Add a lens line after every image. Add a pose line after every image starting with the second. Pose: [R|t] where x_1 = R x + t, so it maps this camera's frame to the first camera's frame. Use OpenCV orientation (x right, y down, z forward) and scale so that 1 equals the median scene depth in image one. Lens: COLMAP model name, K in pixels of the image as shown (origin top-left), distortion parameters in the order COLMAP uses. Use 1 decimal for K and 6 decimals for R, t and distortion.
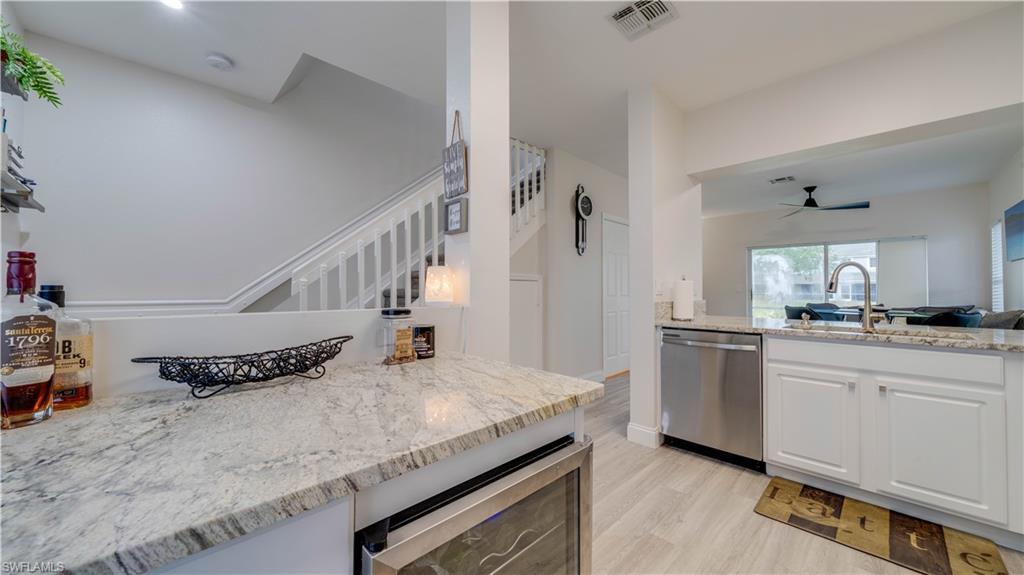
lens RADIAL K [[372.7, 0, 508.2], [0, 372.7, 288.8], [0, 0, 1]] dist [-0.005298, 0.000027]
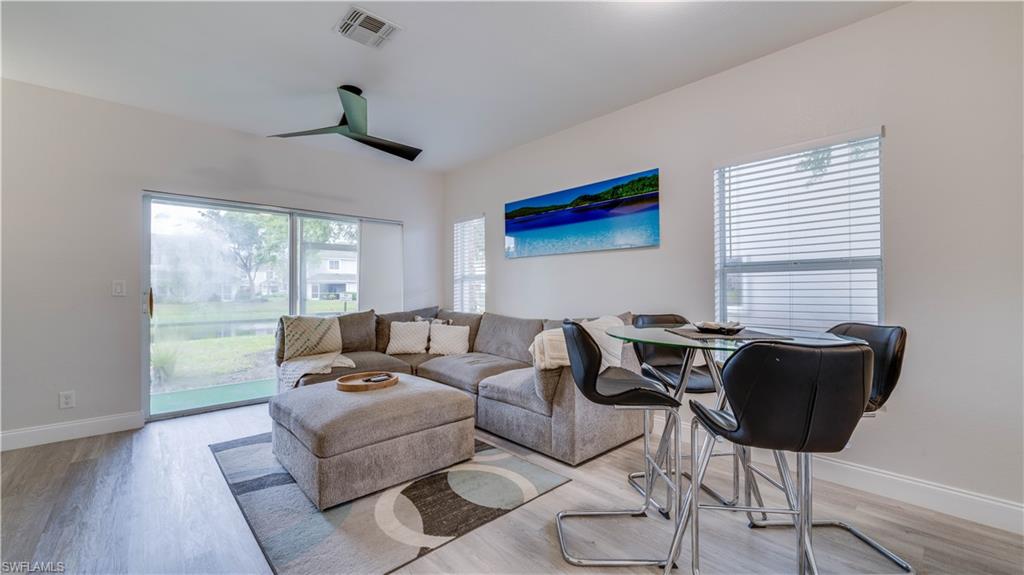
lens RADIAL K [[405.6, 0, 512.0], [0, 405.6, 287.5], [0, 0, 1]] dist [-0.000684, -0.000061]
pose [[0.029795, 0.001931, 0.999554, 0.513172], [0.000706, 0.999998, -0.001953, 0.002680], [-0.999556, 0.000764, 0.029794, 1.491772]]
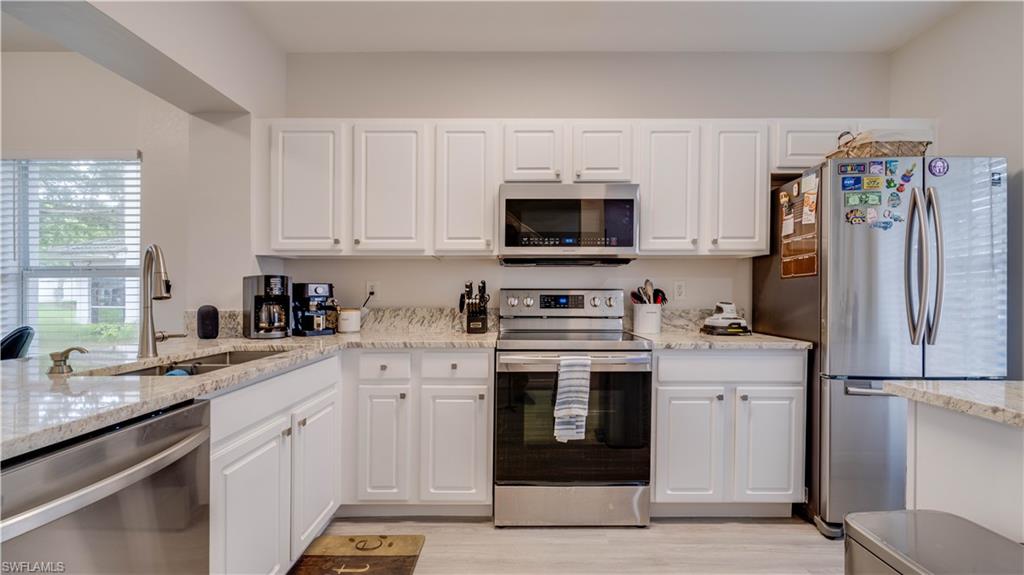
lens RADIAL K [[428.1, 0, 514.1], [0, 428.1, 302.4], [0, 0, 1]] dist [-0.001886, -0.000039]
pose [[-0.714966, -0.013553, 0.699027, 0.055278], [-0.001420, 0.999838, 0.017933, 0.003293], [-0.699157, 0.011829, -0.714870, 0.889466]]
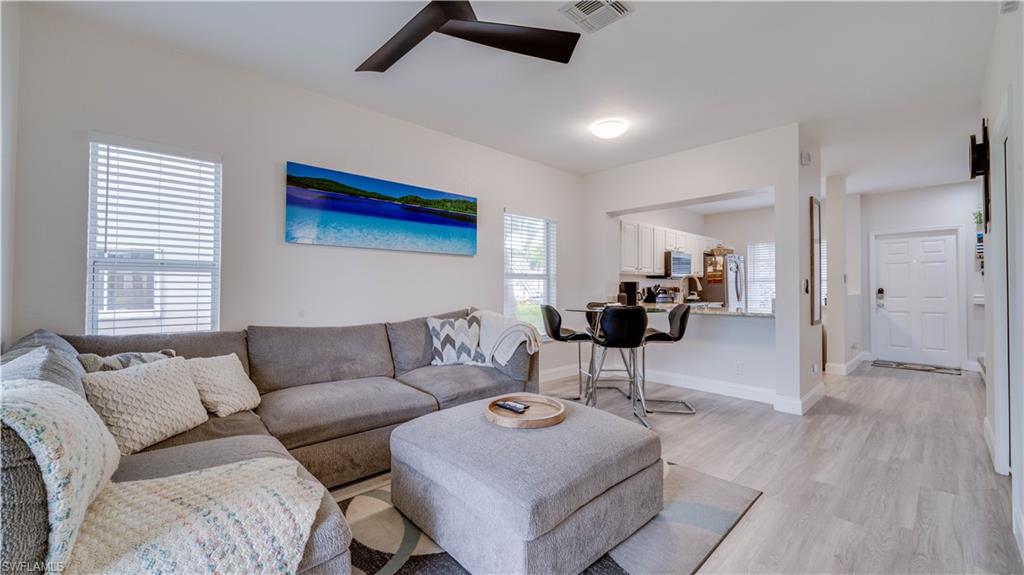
lens RADIAL K [[394.2, 0, 512.0], [0, 394.2, 287.5], [0, 0, 1]] dist [-0.004820, -0.000178]
pose [[-0.999366, -0.002686, 0.035490, 1.478533], [-0.002846, 0.999986, -0.004465, 0.006093], [-0.035477, -0.004563, -0.999360, 2.580254]]
